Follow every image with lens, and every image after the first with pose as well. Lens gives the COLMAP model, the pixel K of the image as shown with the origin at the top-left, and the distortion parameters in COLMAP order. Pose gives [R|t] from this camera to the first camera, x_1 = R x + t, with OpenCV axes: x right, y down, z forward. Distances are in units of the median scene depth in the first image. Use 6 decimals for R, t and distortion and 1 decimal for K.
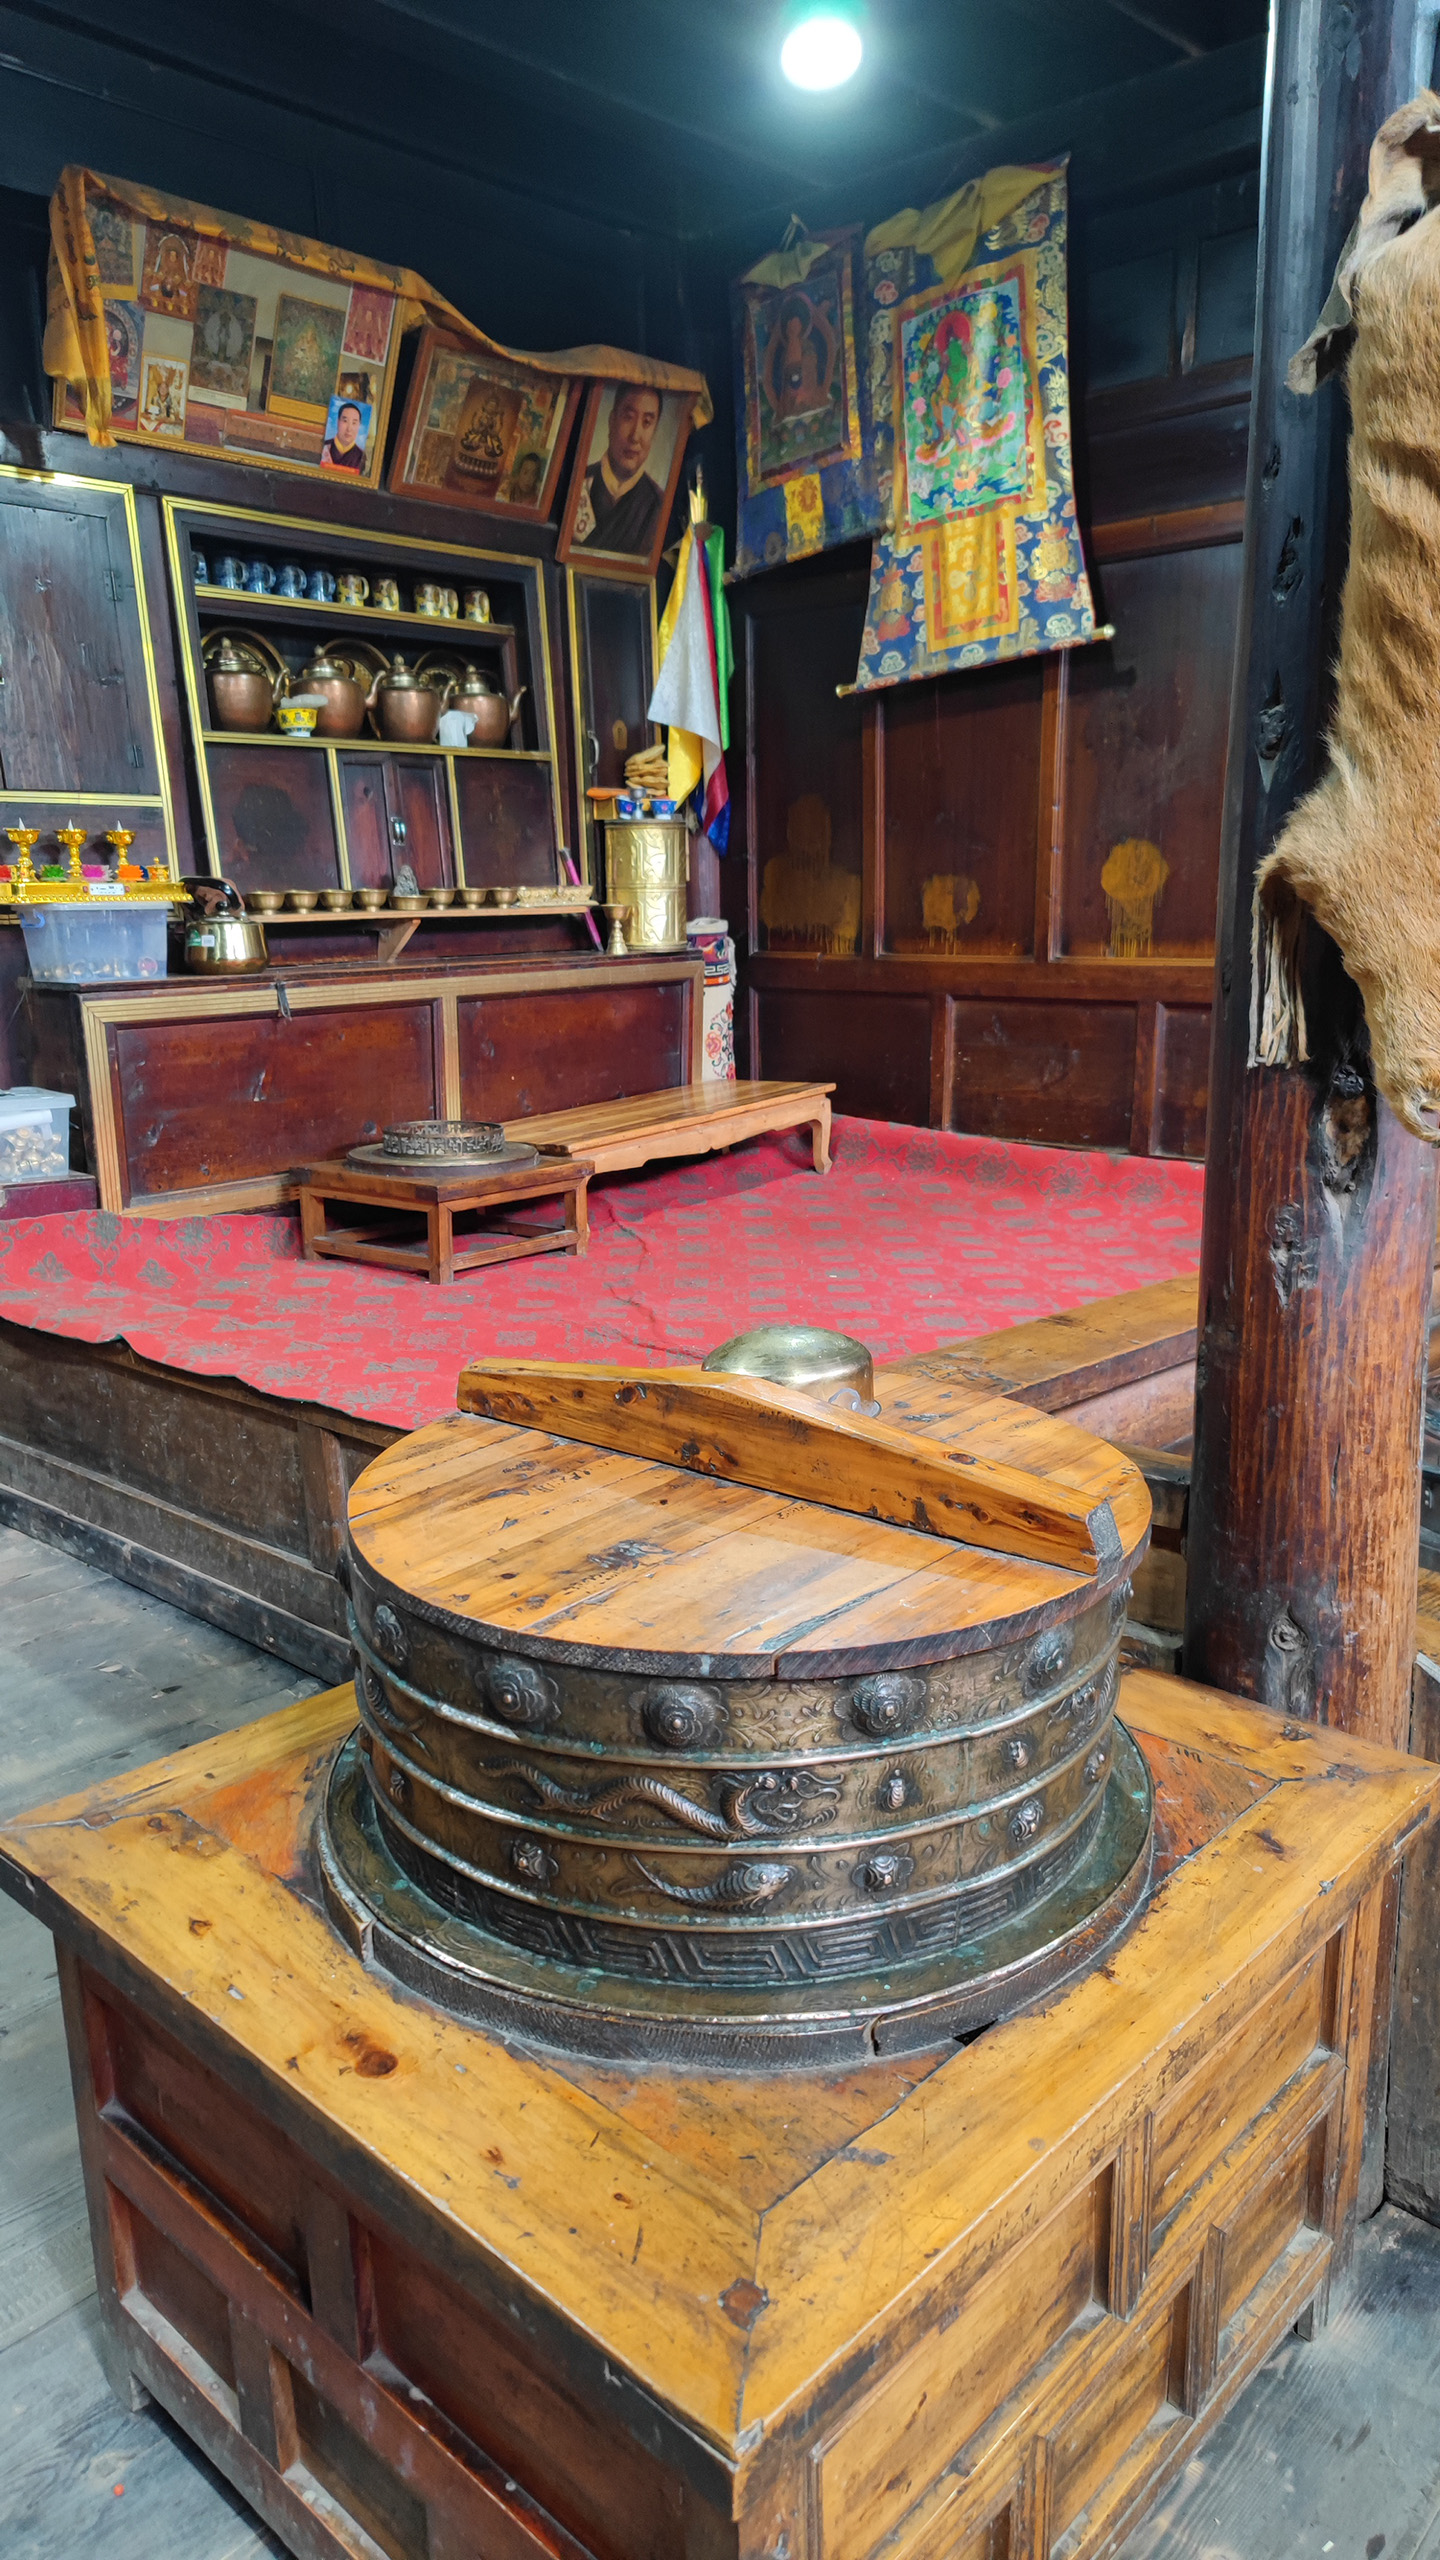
lens RADIAL K [[1752.5, 0, 724.2], [0, 1752.5, 1307.9], [0, 0, 1]] dist [0.065722, -0.050564]
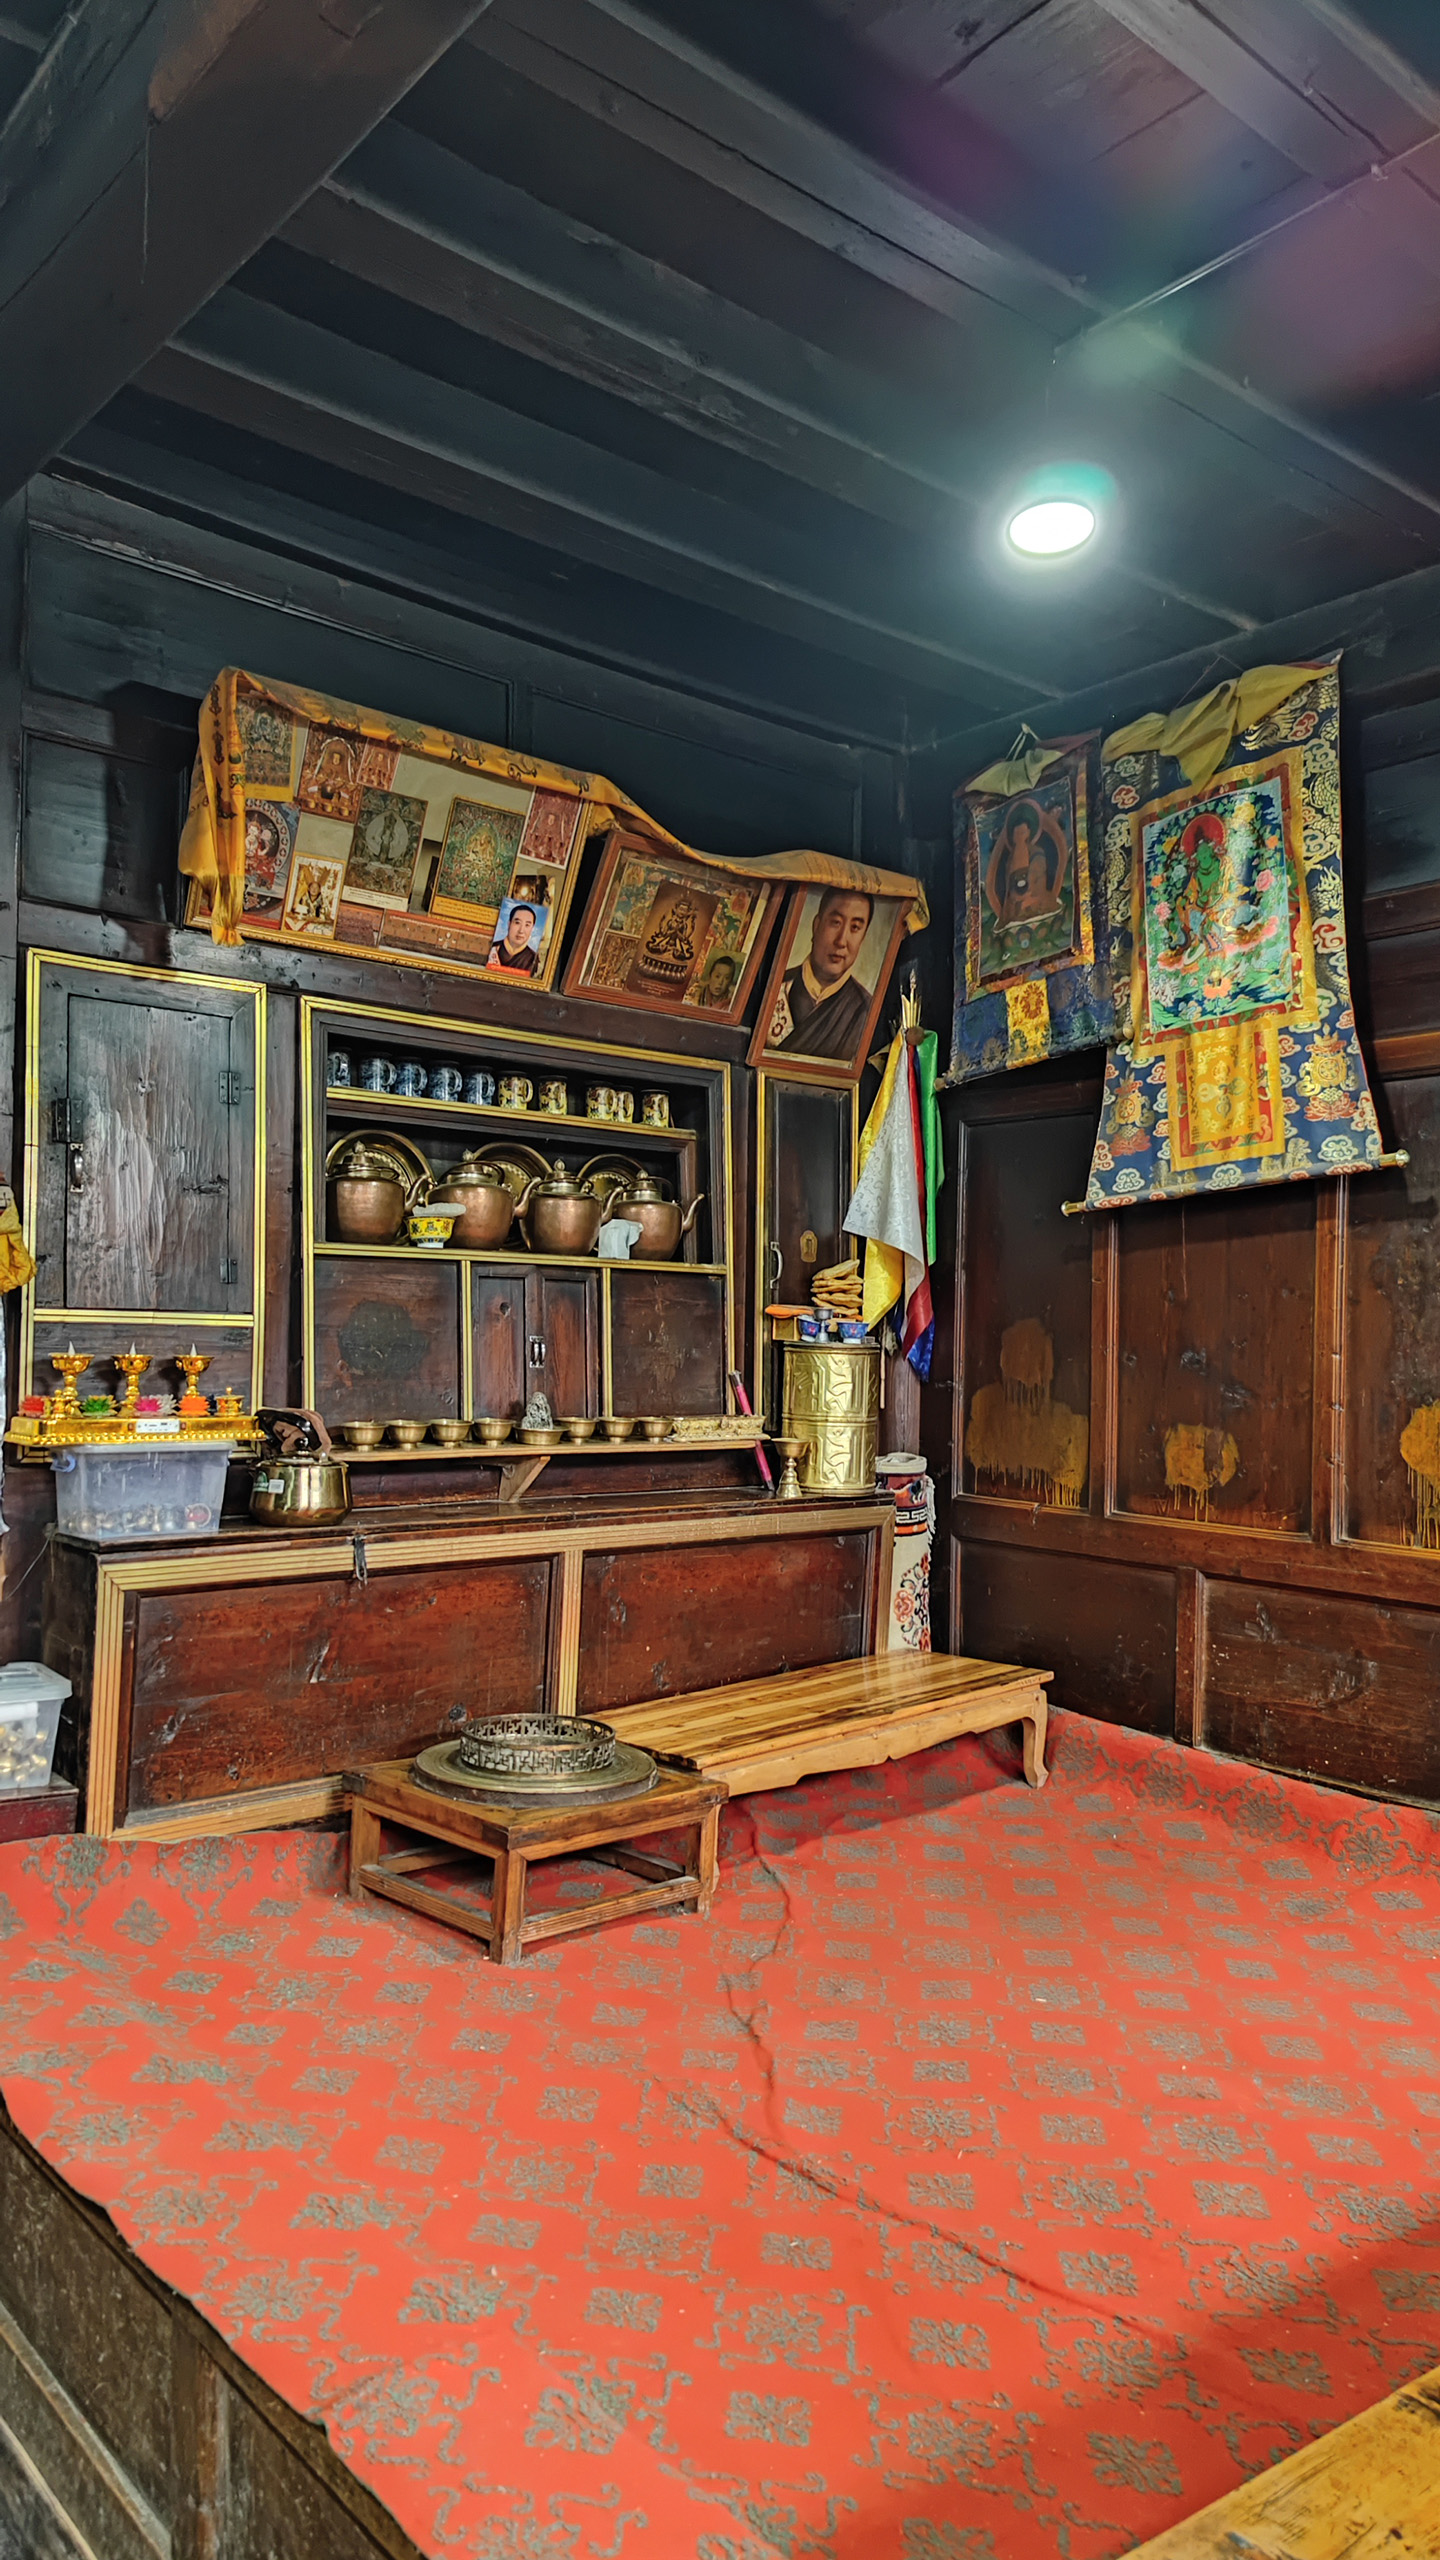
lens RADIAL K [[1752.5, 0, 715.6], [0, 1752.5, 1287.2], [0, 0, 1]] dist [0.065722, -0.050564]
pose [[0.989786, 0.034750, -0.138259, 0.018420], [-0.070080, 0.963167, -0.259613, -0.088275], [0.124145, 0.266651, 0.955764, 0.193345]]
